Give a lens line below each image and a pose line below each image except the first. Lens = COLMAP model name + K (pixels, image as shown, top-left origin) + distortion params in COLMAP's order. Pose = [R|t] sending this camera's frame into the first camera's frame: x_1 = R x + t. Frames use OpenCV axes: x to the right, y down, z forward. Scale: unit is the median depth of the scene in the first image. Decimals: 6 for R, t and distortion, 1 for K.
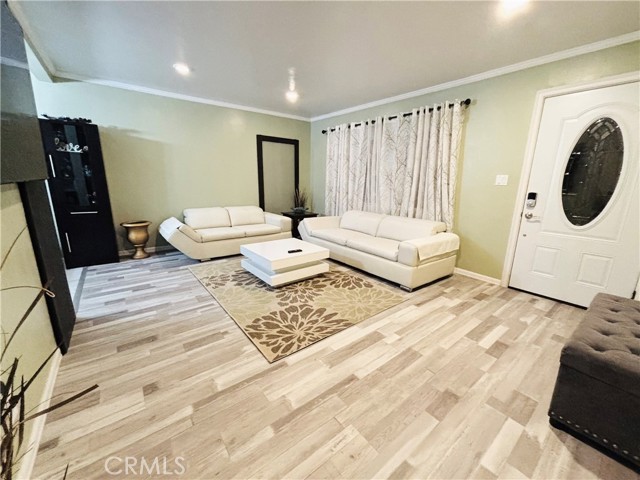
lens RADIAL K [[259.8, 0, 320.1], [0, 259.8, 243.0], [0, 0, 1]] dist [0.001597, 0.000174]
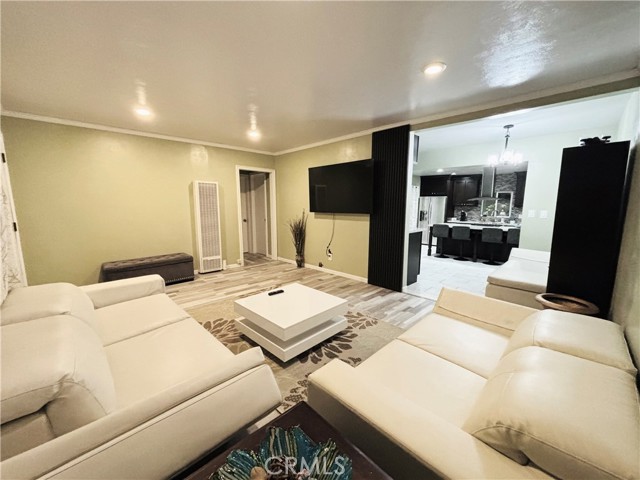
lens RADIAL K [[259.8, 0, 320.6], [0, 259.8, 238.1], [0, 0, 1]] dist [0.001597, 0.000174]
pose [[-0.992243, -0.007042, -0.124113, -0.177064], [-0.052149, 0.929876, 0.364159, -0.628900], [0.112845, 0.367807, -0.923030, 2.303834]]
